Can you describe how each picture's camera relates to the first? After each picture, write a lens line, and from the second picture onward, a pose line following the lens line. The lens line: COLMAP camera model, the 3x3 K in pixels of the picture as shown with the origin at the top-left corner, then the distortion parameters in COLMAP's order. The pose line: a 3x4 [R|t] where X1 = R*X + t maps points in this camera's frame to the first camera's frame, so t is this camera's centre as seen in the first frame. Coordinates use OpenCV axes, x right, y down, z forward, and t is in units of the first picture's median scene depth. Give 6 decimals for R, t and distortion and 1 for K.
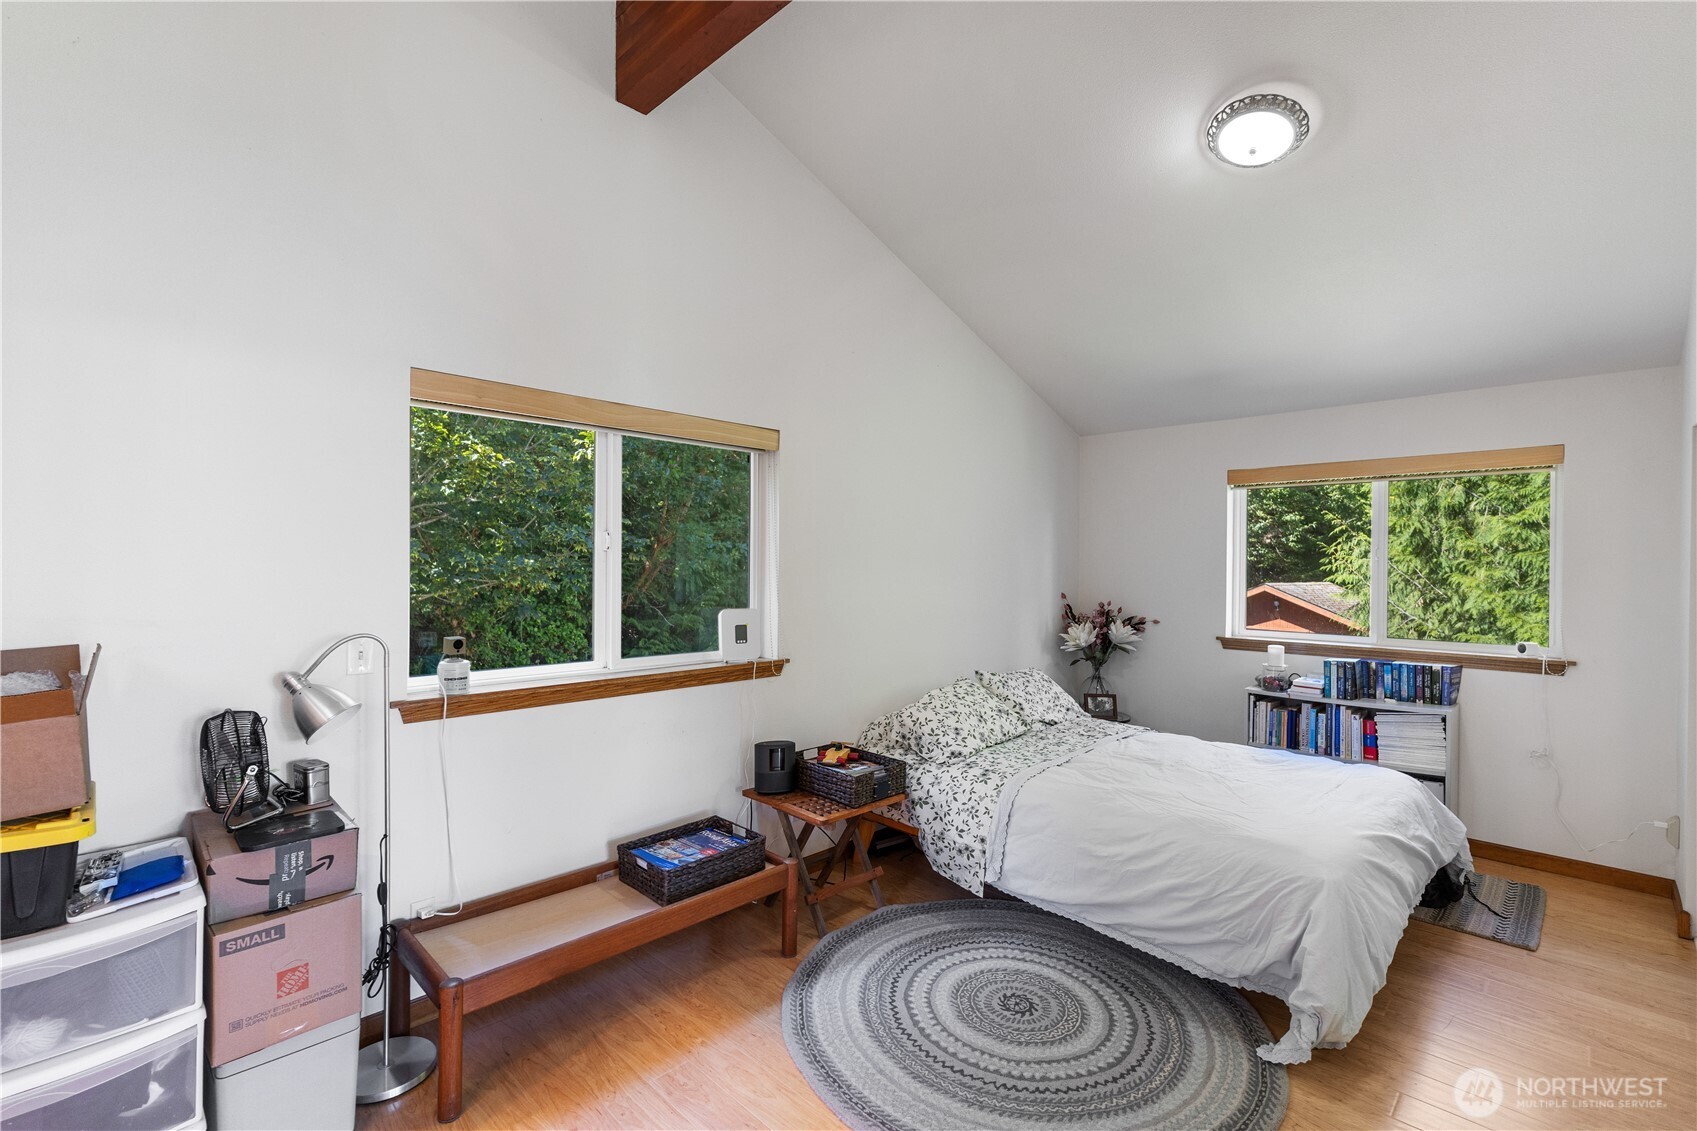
lens RADIAL K [[770.5, 0, 846.8], [0, 770.5, 568.2], [0, 0, 1]] dist [-0.003801, 0.000800]
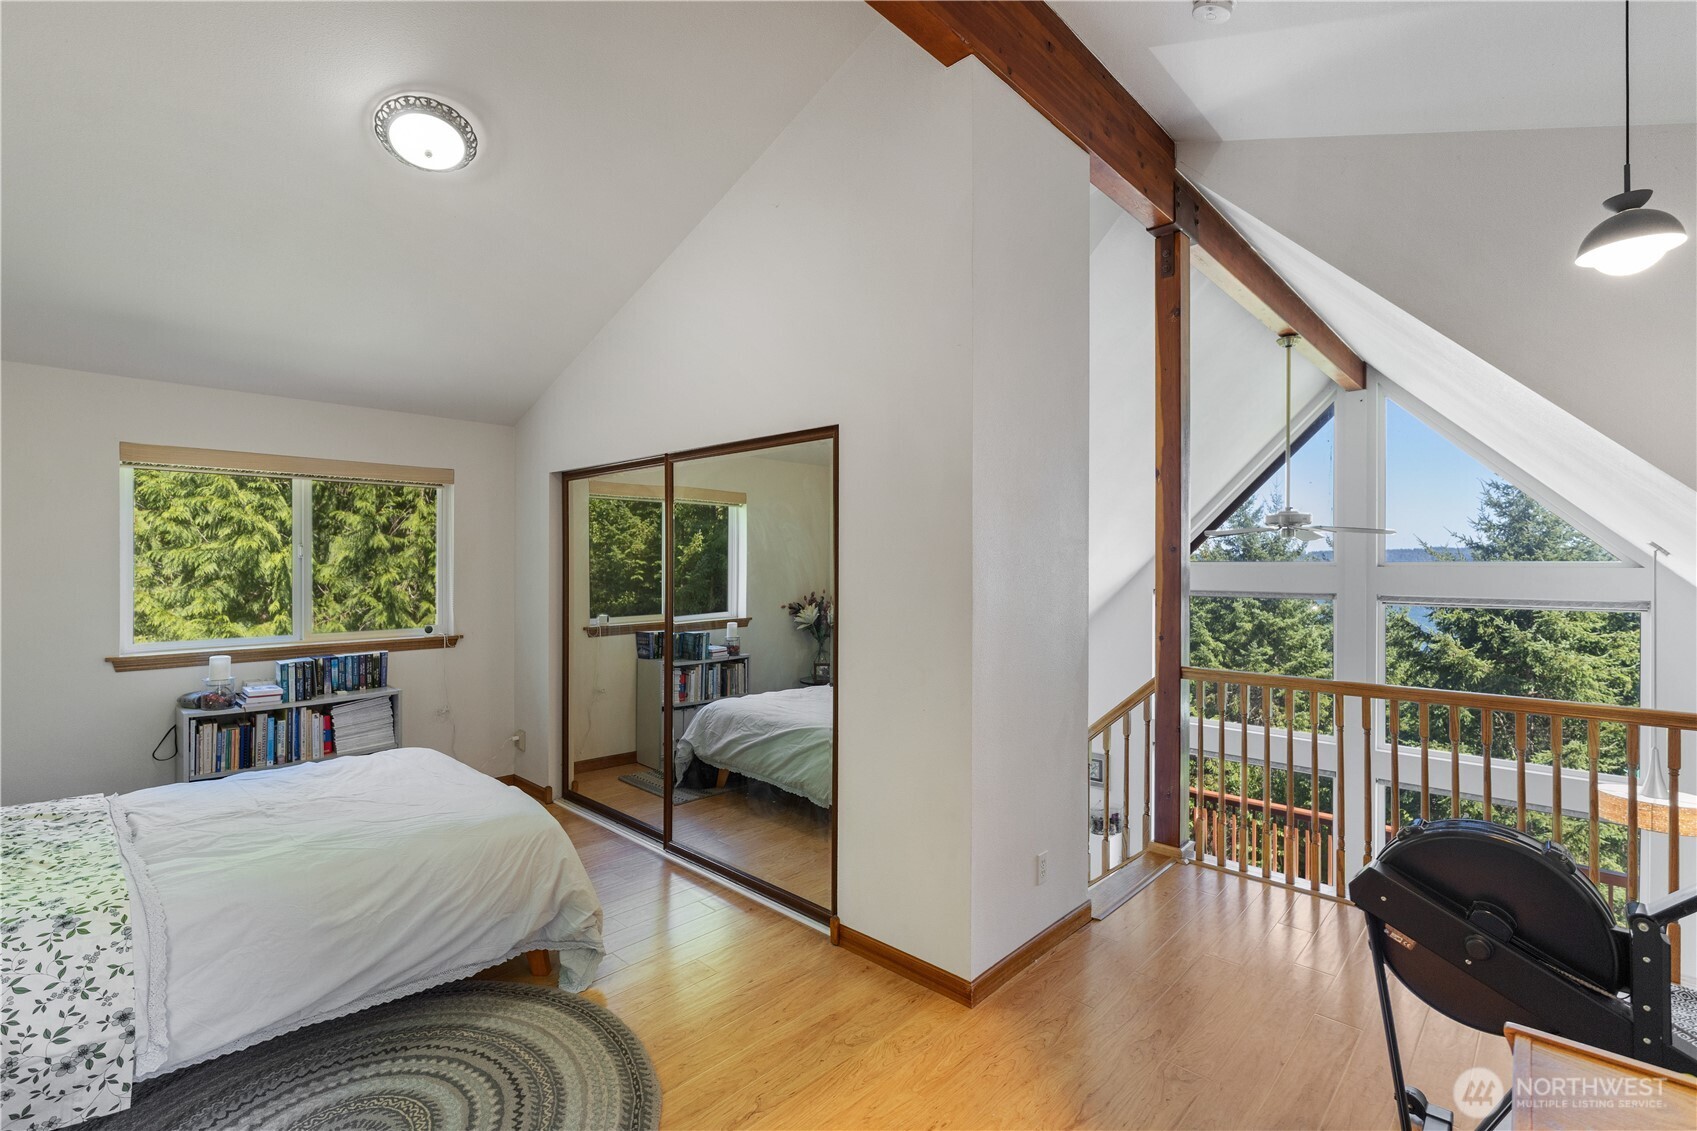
lens RADIAL K [[770.5, 0, 842.9], [0, 770.5, 566.8], [0, 0, 1]] dist [-0.003801, 0.000800]
pose [[-0.032474, -0.013266, 0.999385, -0.362352], [0.005222, 0.999896, 0.013442, -0.009190], [-0.999459, 0.005655, -0.032402, 0.357060]]
